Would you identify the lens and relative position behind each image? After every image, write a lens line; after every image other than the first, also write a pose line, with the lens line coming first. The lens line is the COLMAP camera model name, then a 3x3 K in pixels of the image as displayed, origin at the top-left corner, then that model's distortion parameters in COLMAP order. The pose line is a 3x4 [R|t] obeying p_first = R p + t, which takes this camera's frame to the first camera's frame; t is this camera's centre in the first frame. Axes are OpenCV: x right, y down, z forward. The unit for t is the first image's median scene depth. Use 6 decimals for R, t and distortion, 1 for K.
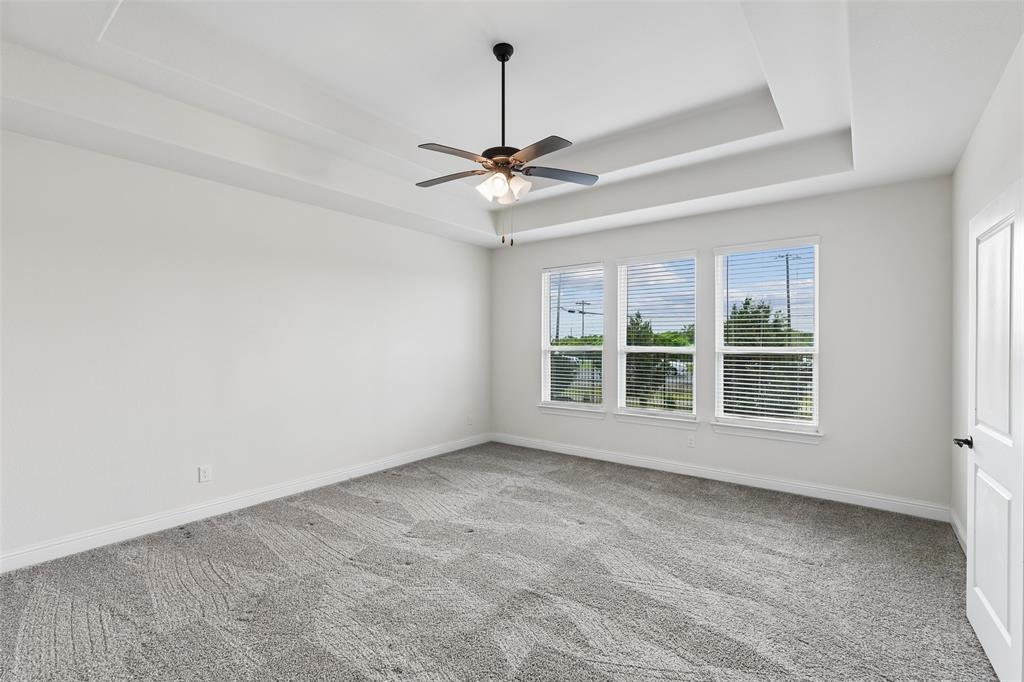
lens RADIAL K [[463.4, 0, 511.0], [0, 463.4, 348.1], [0, 0, 1]] dist [0.009278, -0.002150]
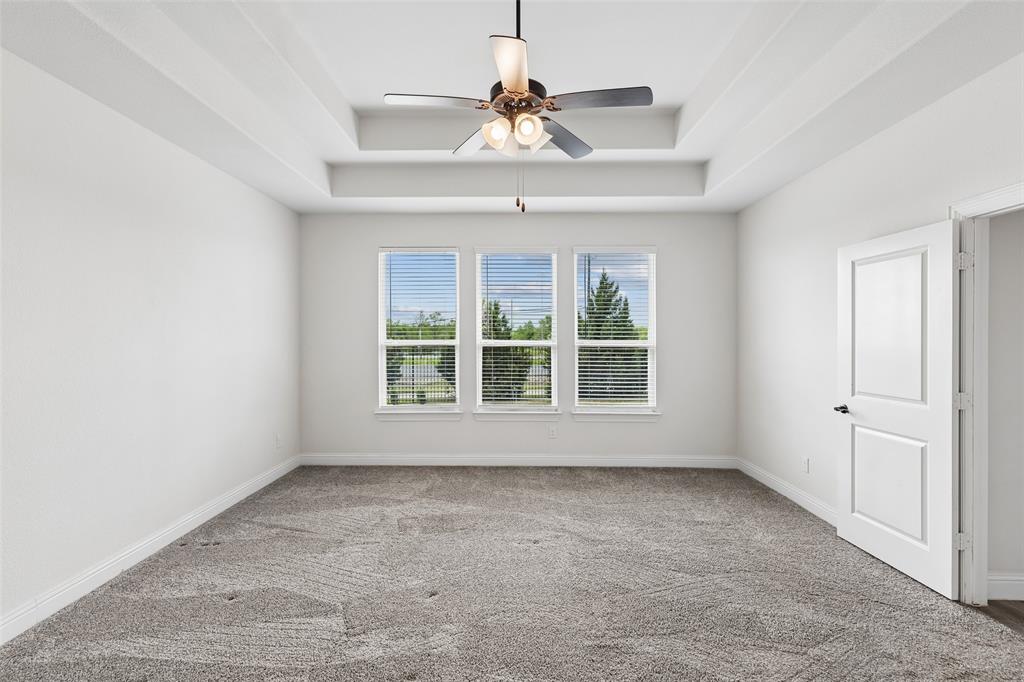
lens RADIAL K [[463.4, 0, 501.4], [0, 463.4, 341.4], [0, 0, 1]] dist [0.009278, -0.002150]
pose [[0.796396, -0.006098, 0.604745, -0.330515], [0.006195, 0.999979, 0.001925, -0.003105], [-0.604744, 0.002213, 0.796417, 0.262748]]
